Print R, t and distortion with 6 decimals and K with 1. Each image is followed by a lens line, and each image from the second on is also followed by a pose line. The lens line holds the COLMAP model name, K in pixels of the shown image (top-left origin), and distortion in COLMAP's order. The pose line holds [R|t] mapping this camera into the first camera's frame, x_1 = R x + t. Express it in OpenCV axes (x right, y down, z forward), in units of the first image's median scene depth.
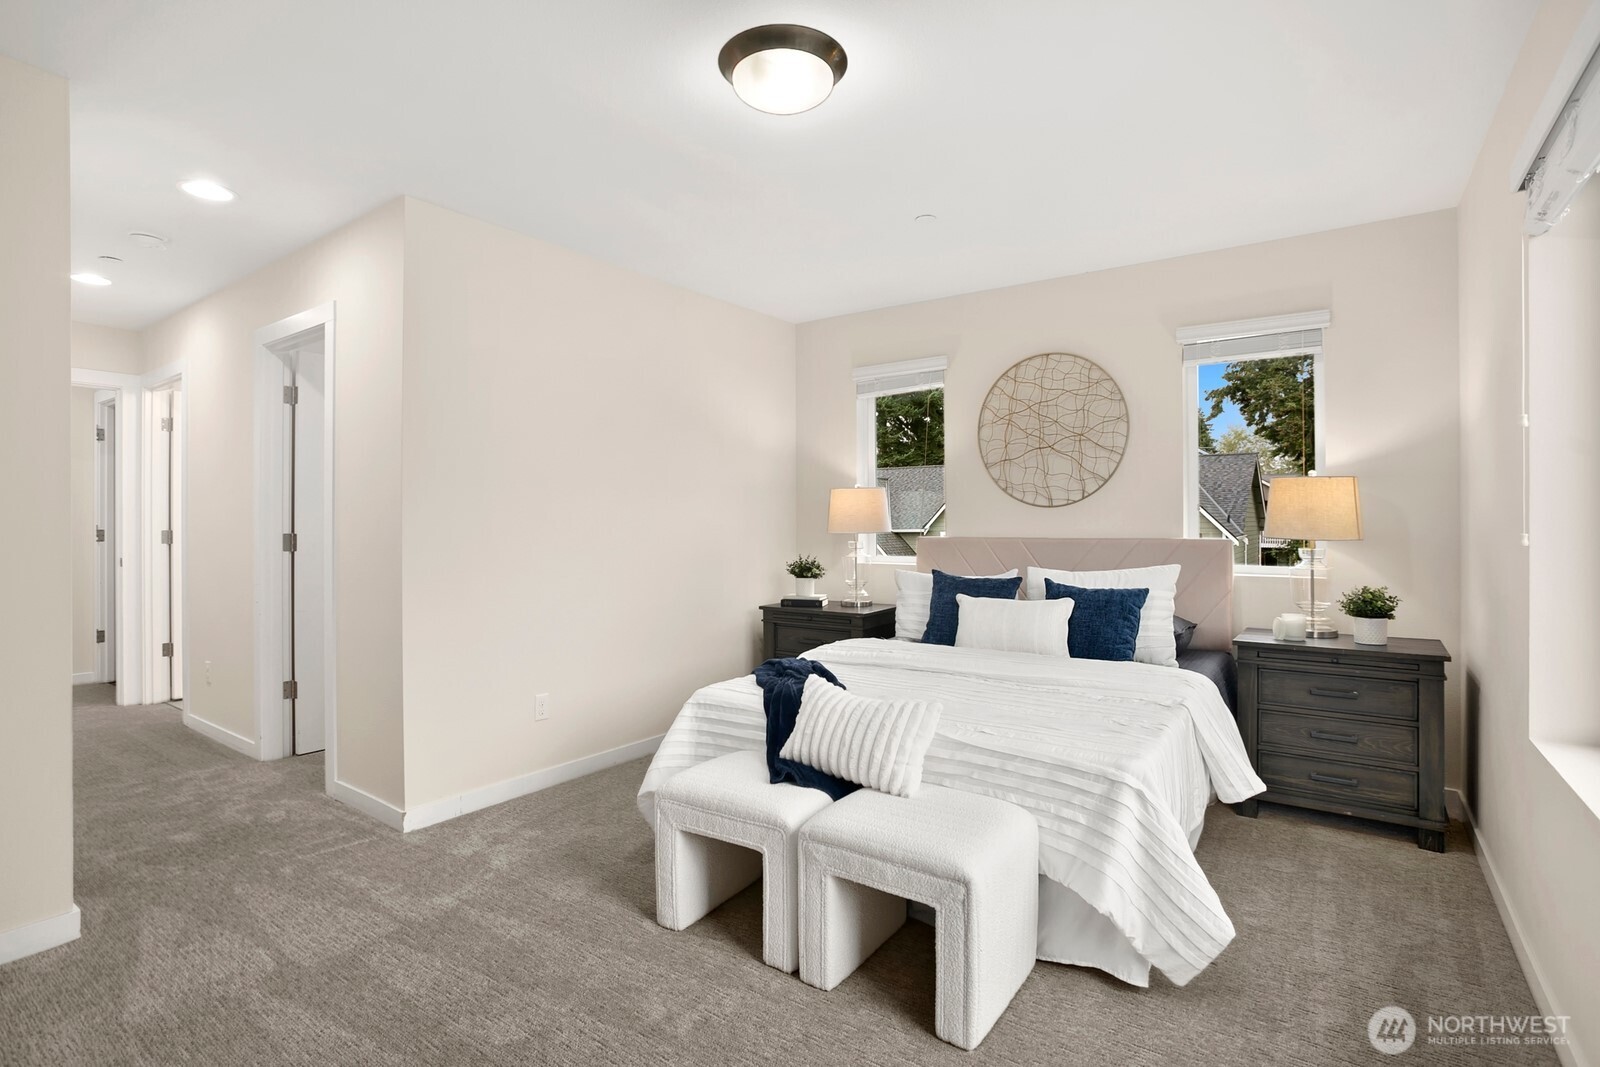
lens RADIAL K [[768.7, 0, 800.0], [0, 768.7, 533.5], [0, 0, 1]] dist [-0.052558, 0.000077]
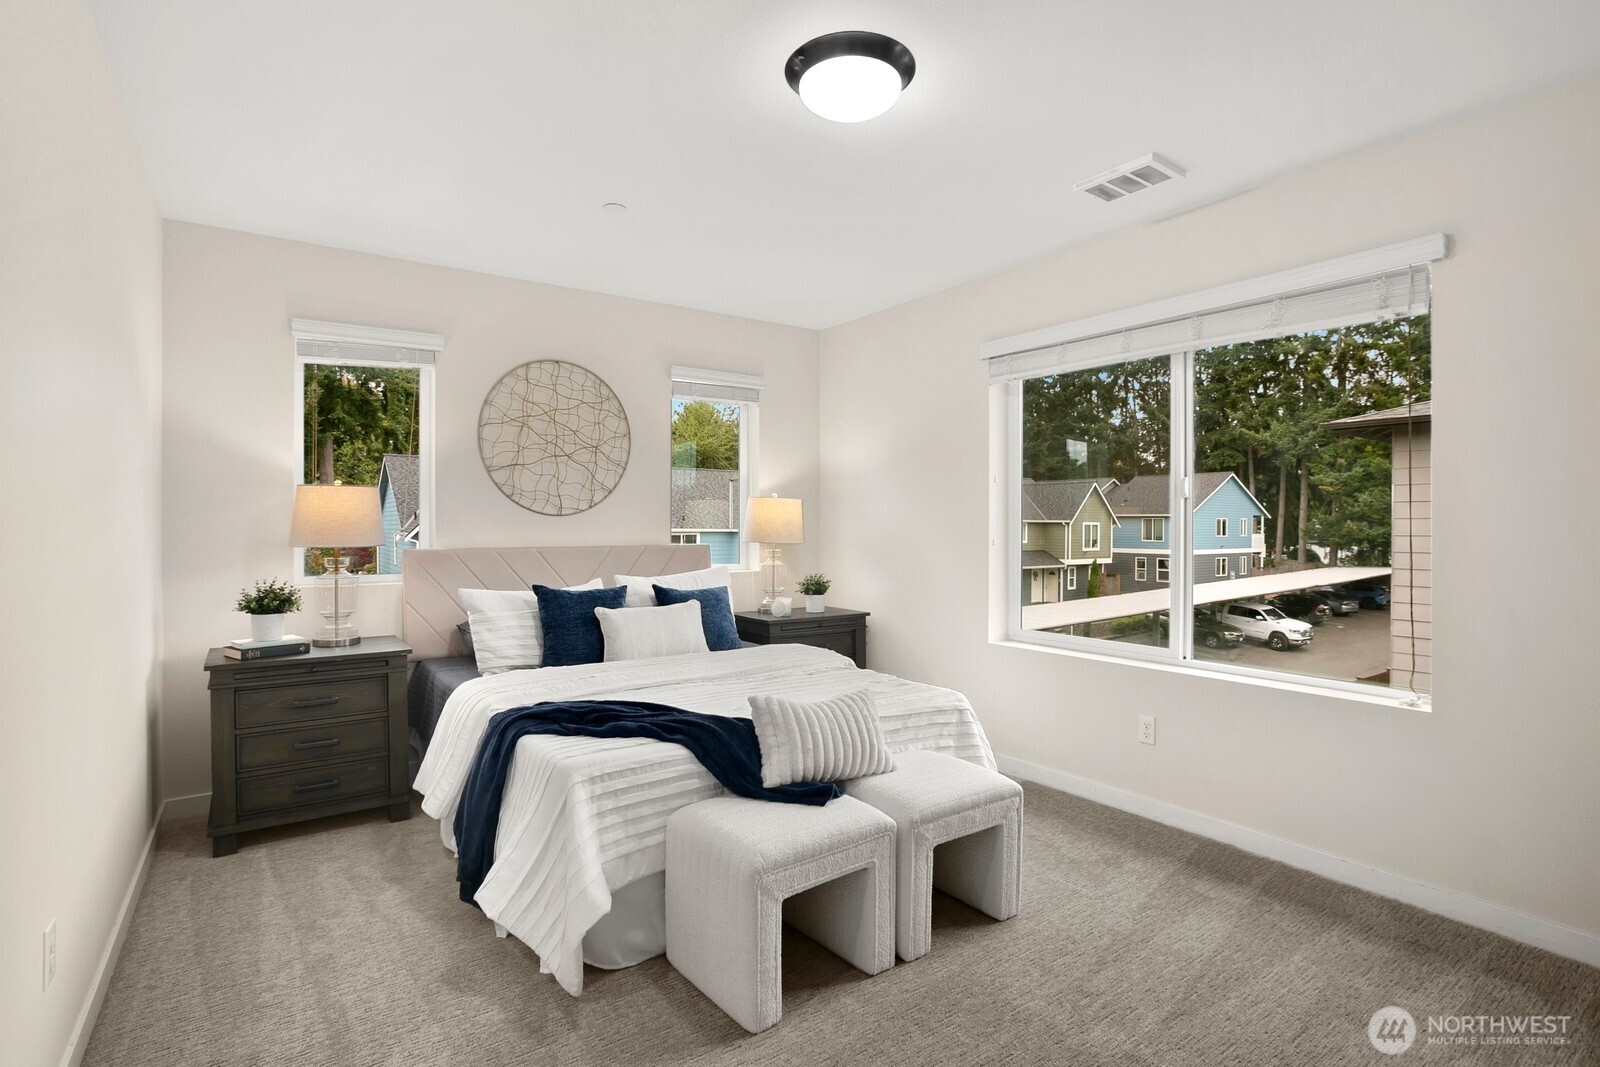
lens RADIAL K [[768.7, 0, 800.0], [0, 768.7, 533.5], [0, 0, 1]] dist [-0.052558, 0.000077]
pose [[0.343350, -0.008262, 0.939171, -0.520430], [0.014207, 0.999893, 0.003602, -0.010907], [-0.939100, 0.012106, 0.343430, 0.380295]]
